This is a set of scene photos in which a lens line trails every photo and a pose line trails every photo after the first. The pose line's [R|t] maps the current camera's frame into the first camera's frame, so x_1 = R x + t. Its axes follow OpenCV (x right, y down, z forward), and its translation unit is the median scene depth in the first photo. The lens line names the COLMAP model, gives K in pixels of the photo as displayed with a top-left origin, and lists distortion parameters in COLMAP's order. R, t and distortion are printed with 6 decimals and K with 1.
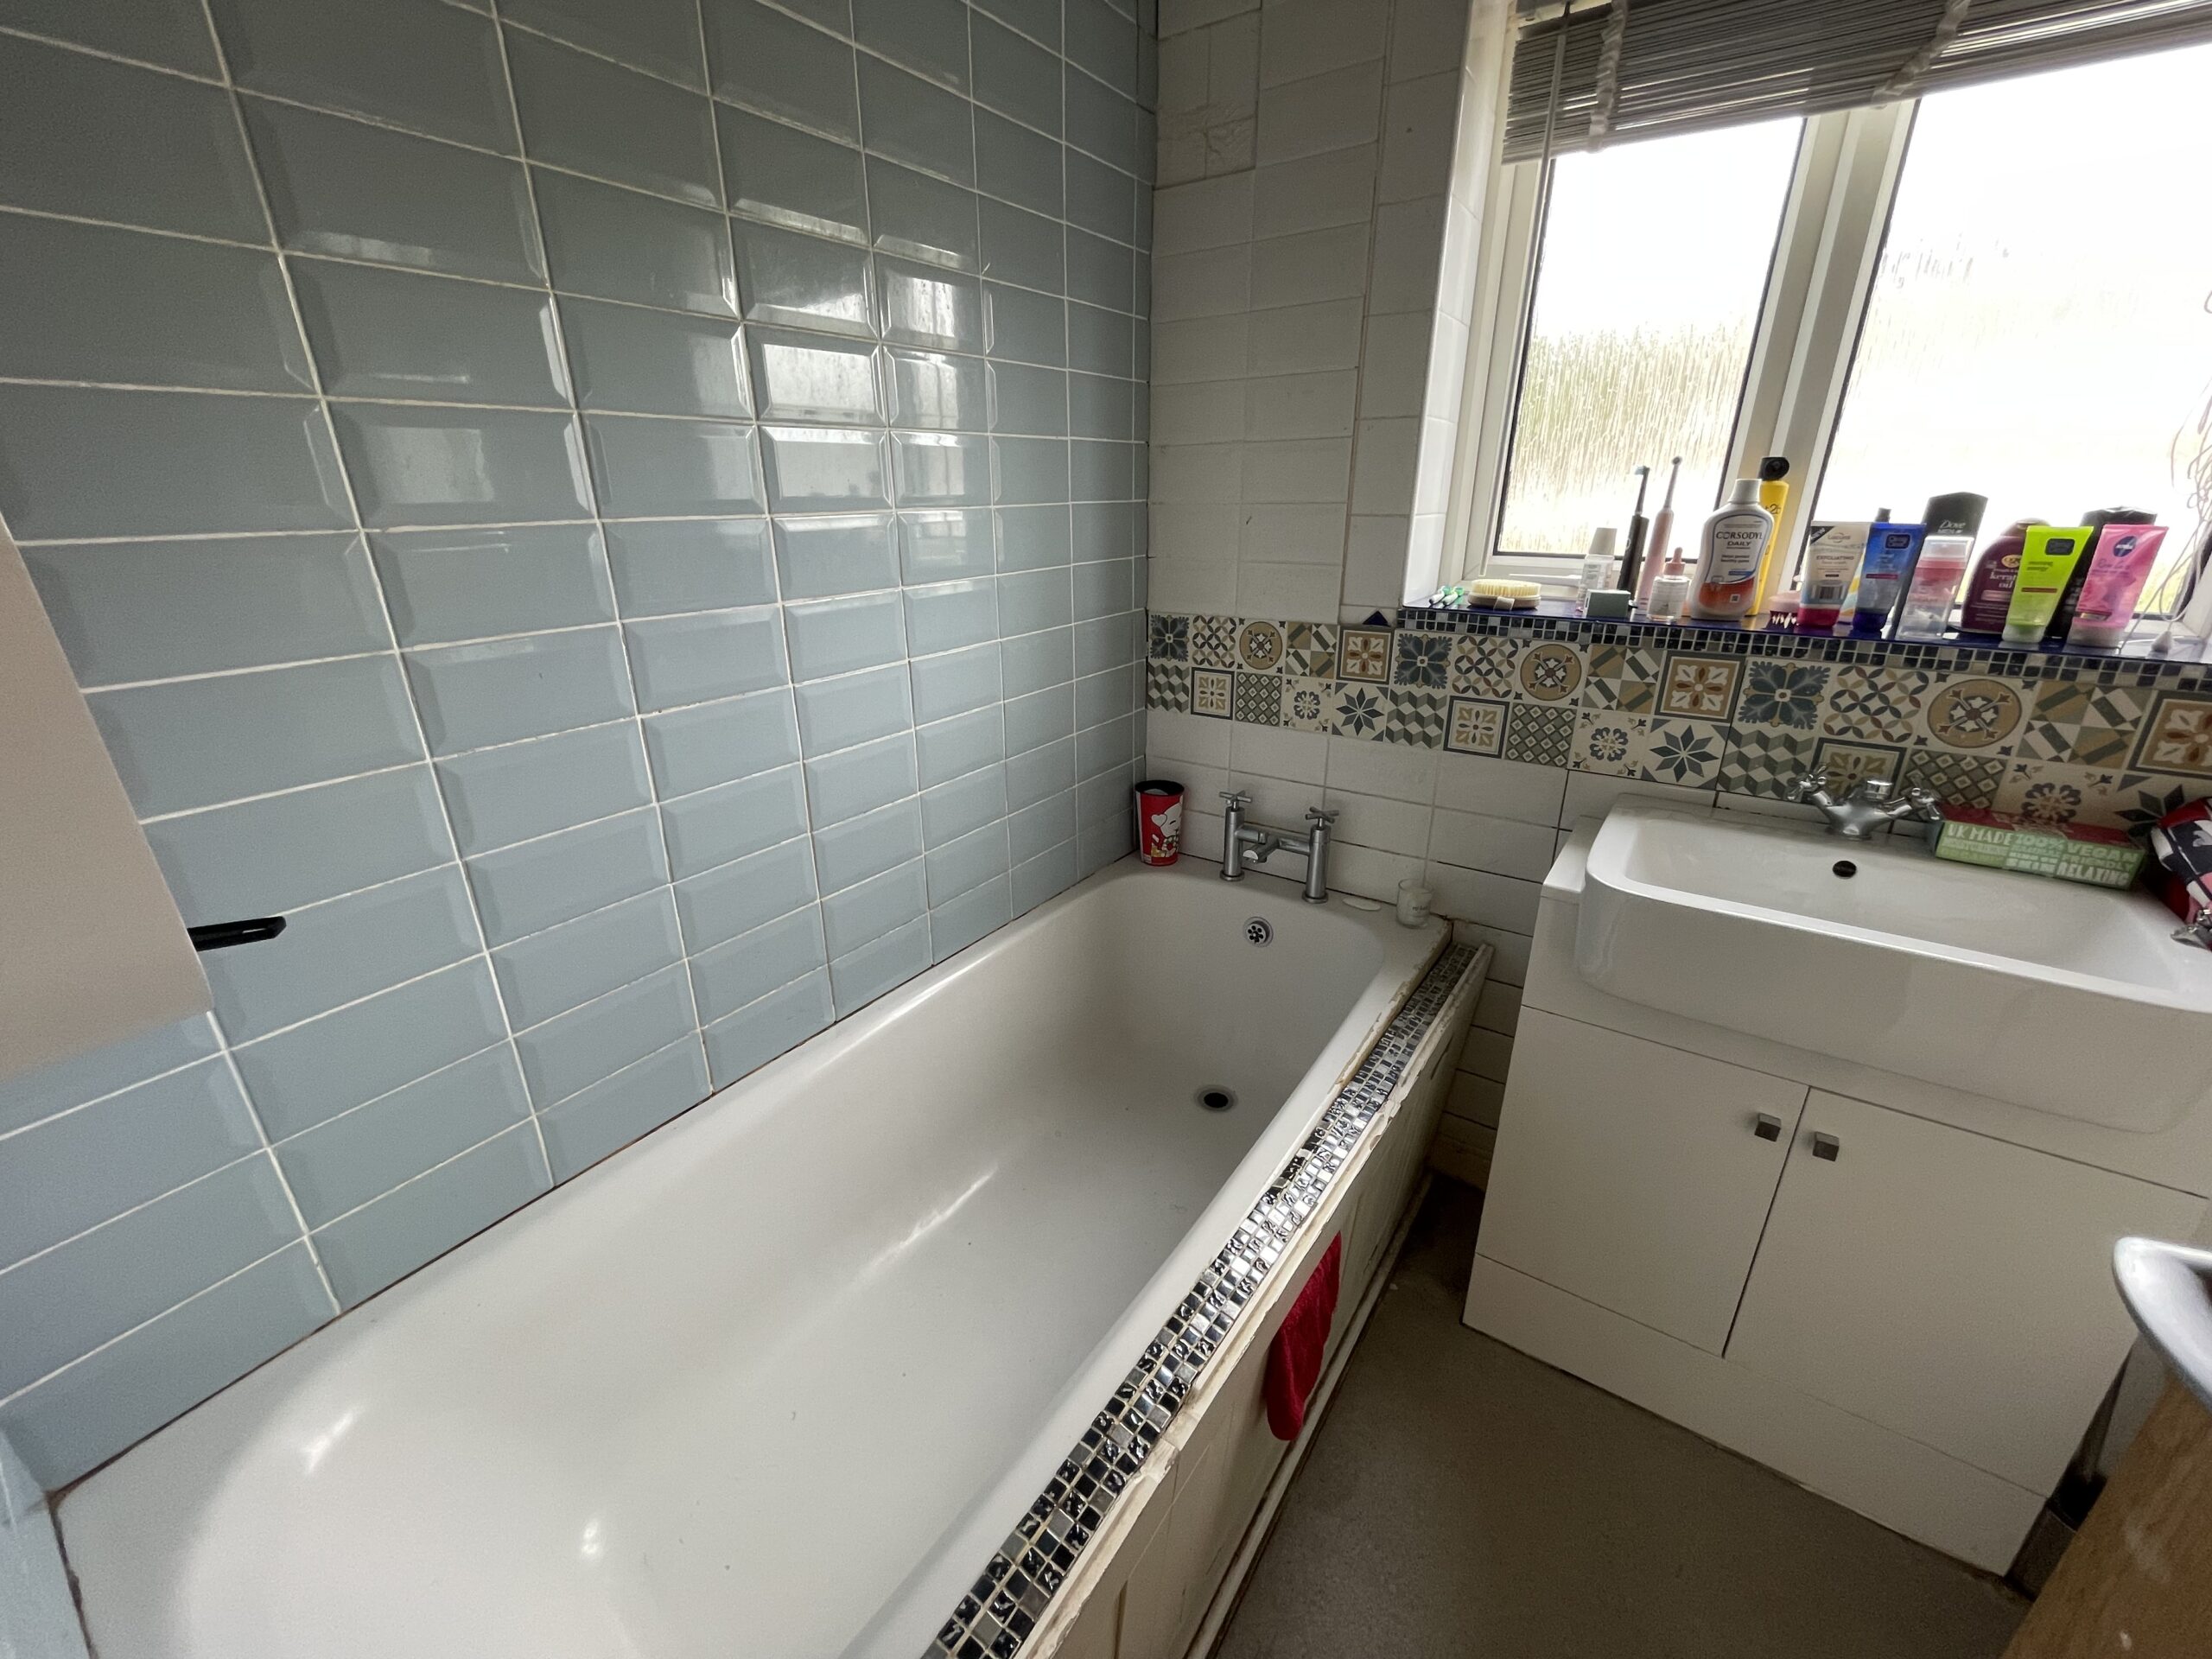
lens RADIAL K [[895.3, 0, 1105.0], [0, 895.3, 823.2], [0, 0, 1]] dist [-0.000855, -0.000171]
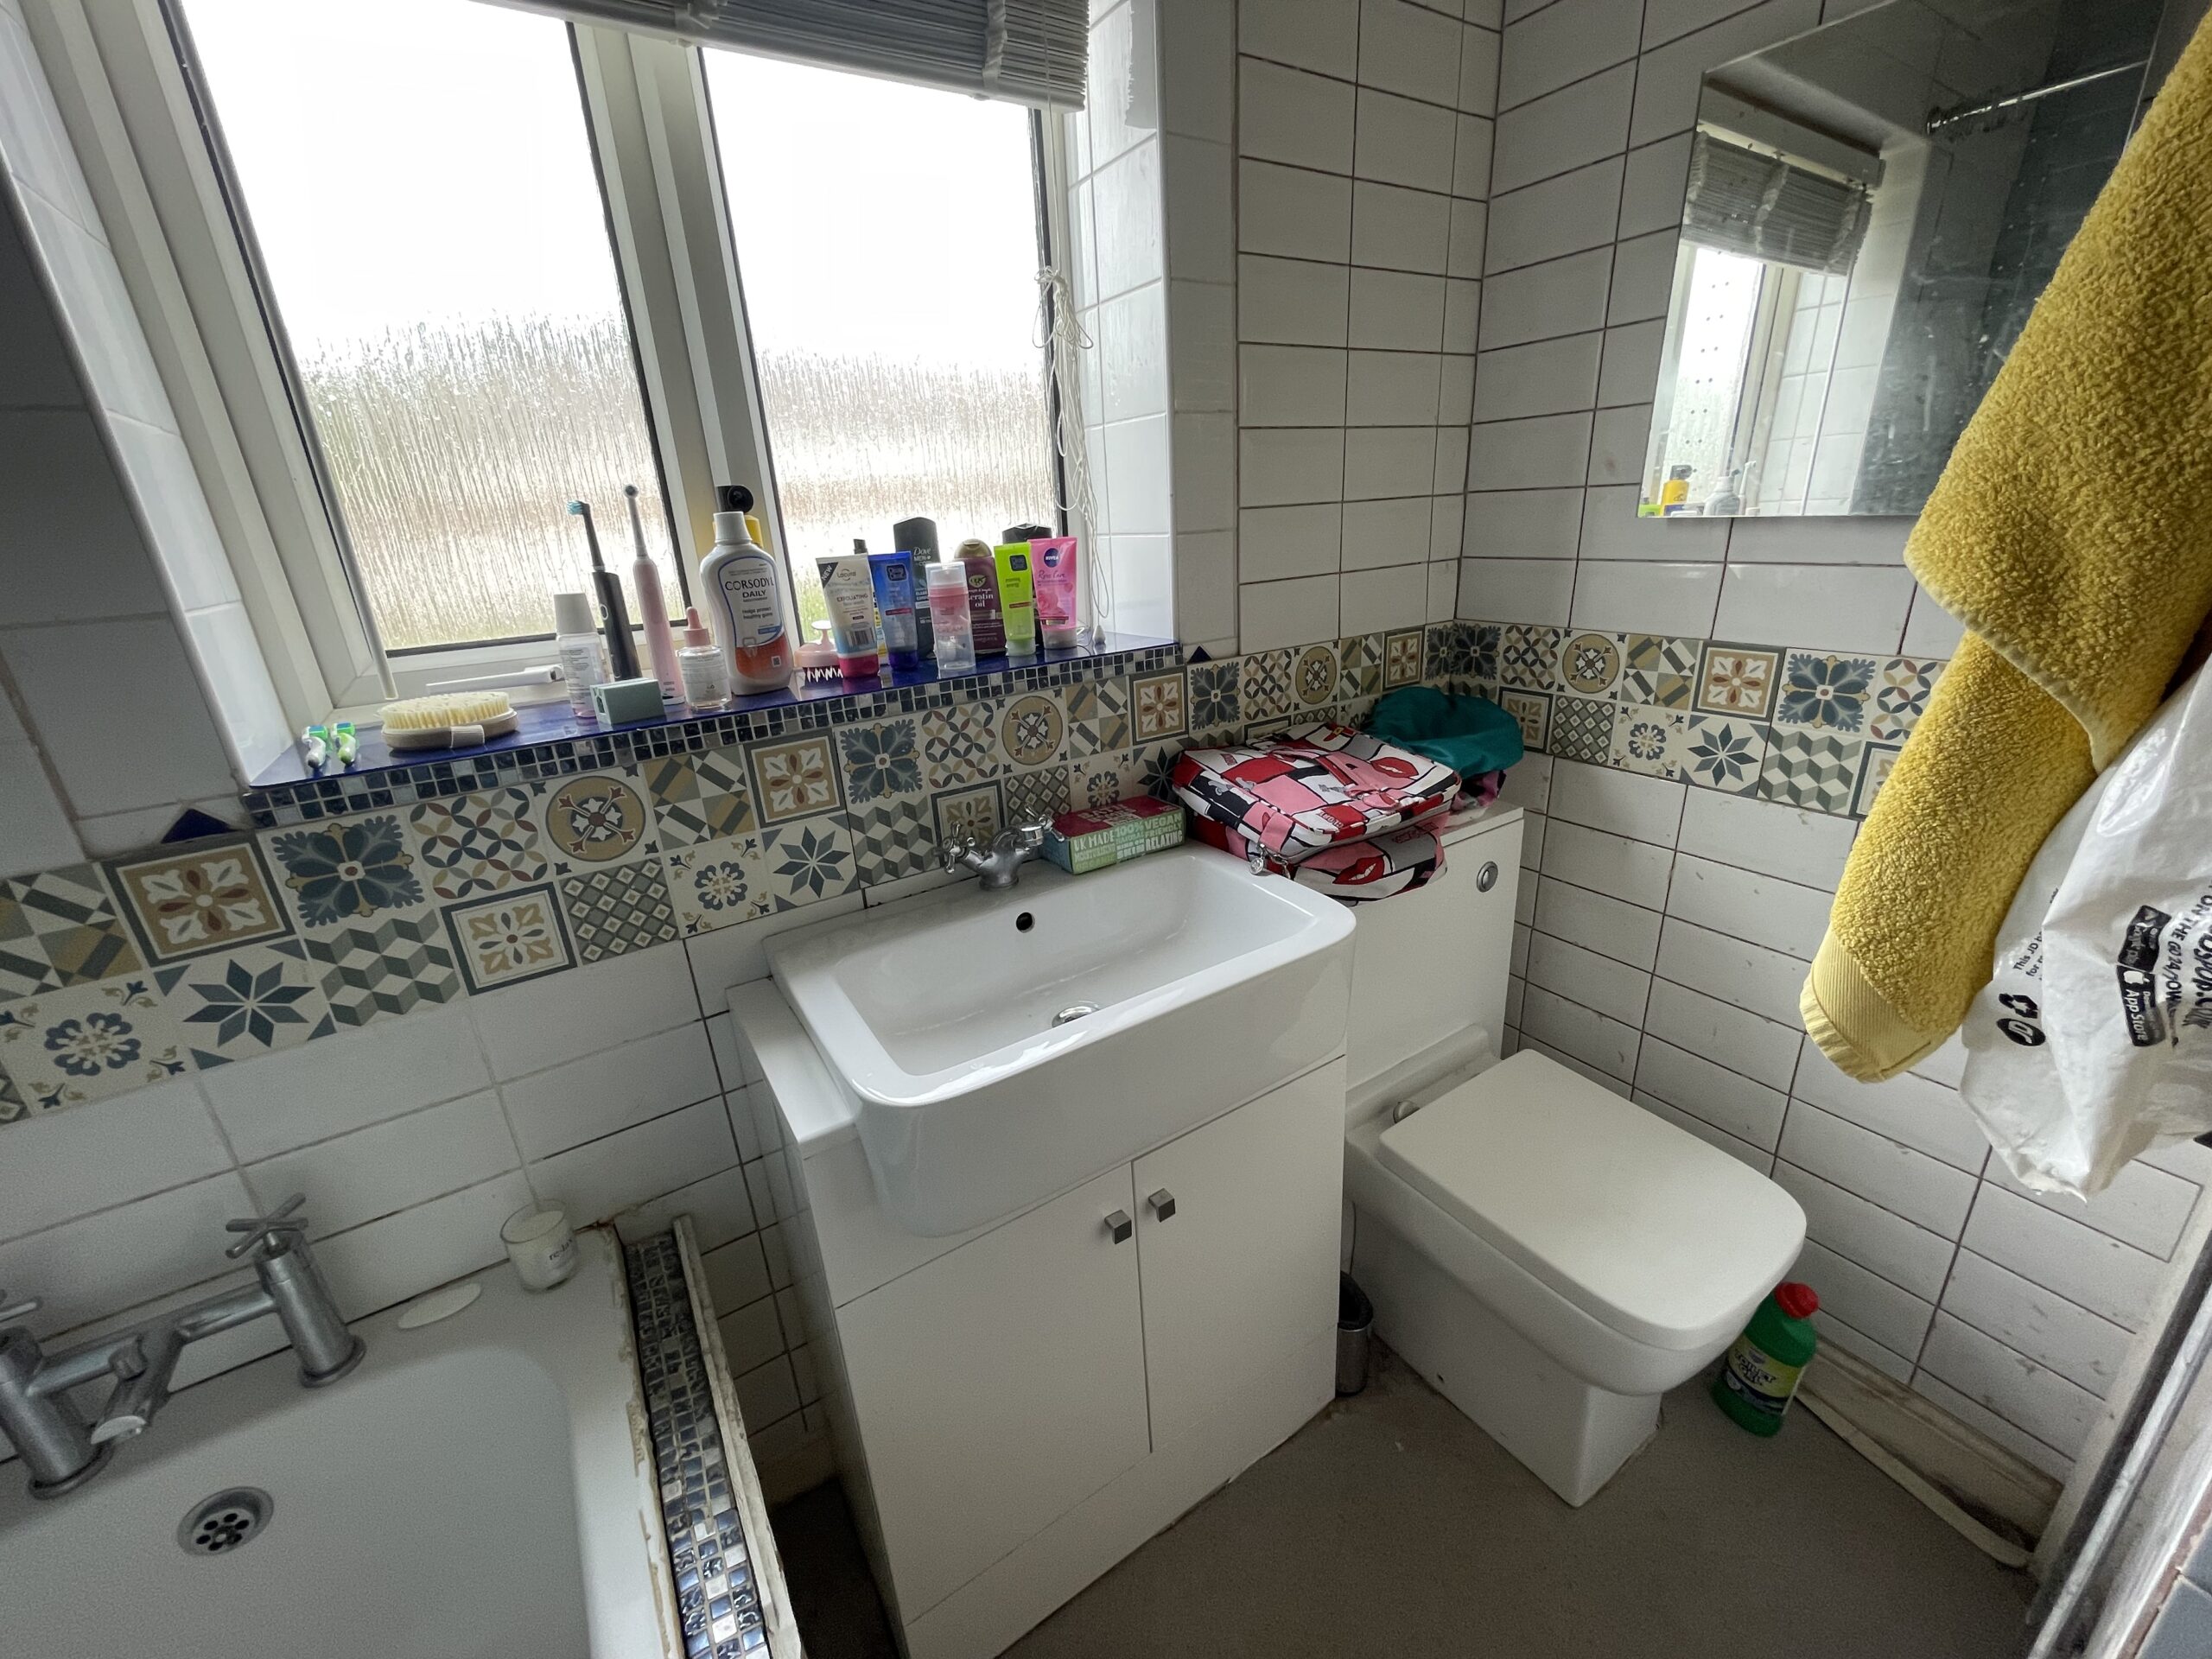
lens RADIAL K [[895.3, 0, 1105.0], [0, 895.3, 823.2], [0, 0, 1]] dist [-0.000855, -0.000171]
pose [[0.395090, -0.328045, 0.858074, 0.093455], [0.378217, 0.909315, 0.173489, -0.143118], [-0.837171, 0.255995, 0.483333, 0.397913]]
